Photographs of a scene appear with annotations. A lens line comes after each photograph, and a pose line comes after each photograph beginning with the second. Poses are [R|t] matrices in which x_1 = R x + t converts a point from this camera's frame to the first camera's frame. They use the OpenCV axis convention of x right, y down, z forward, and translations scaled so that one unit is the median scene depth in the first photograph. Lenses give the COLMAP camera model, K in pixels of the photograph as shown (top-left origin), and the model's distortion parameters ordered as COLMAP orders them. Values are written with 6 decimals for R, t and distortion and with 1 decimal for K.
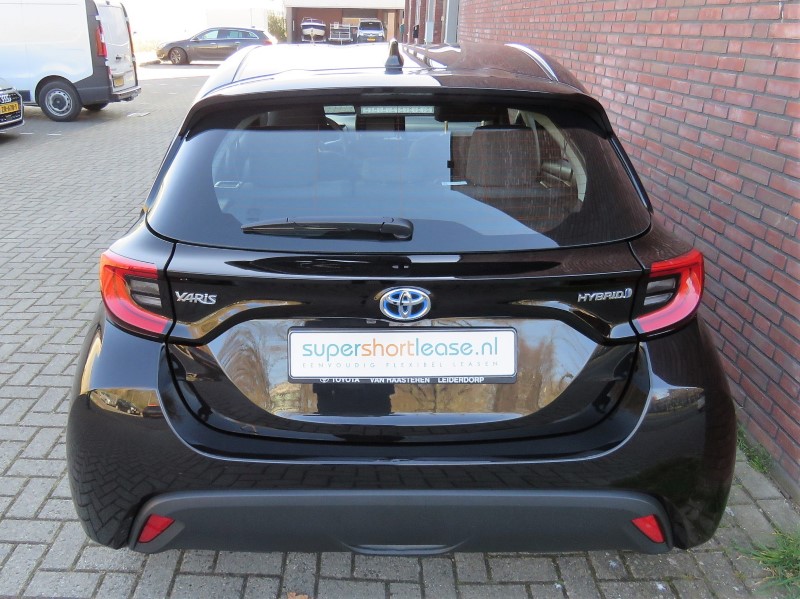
lens RADIAL K [[704.3, 0, 362.1], [0, 704.3, 320.6], [0, 0, 1]] dist [0.006058, 0.009729]
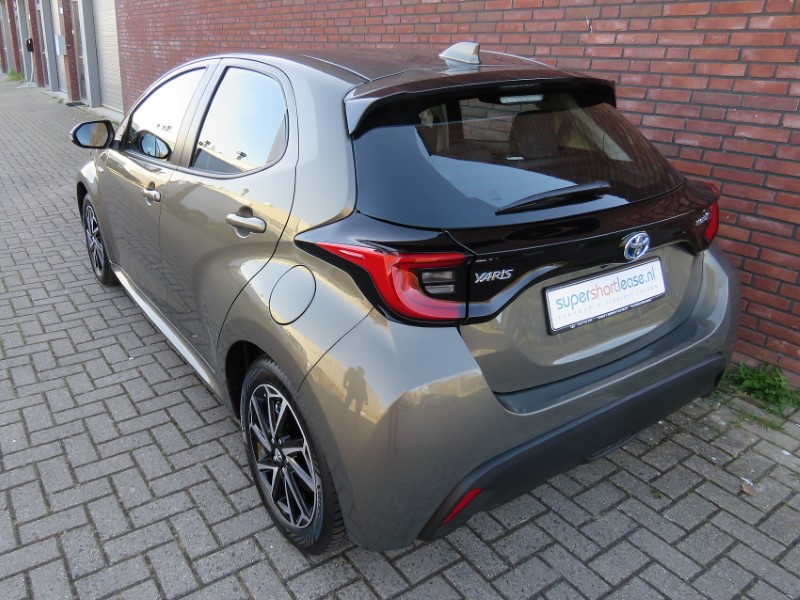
lens RADIAL K [[630.5, 0, 400.3], [0, 630.5, 305.6], [0, 0, 1]] dist [-0.000299, 0.001393]
pose [[0.812117, -0.226678, 0.537664, -0.560318], [0.225823, 0.971750, 0.068593, -0.054982], [-0.538024, 0.065712, 0.840364, 0.161813]]
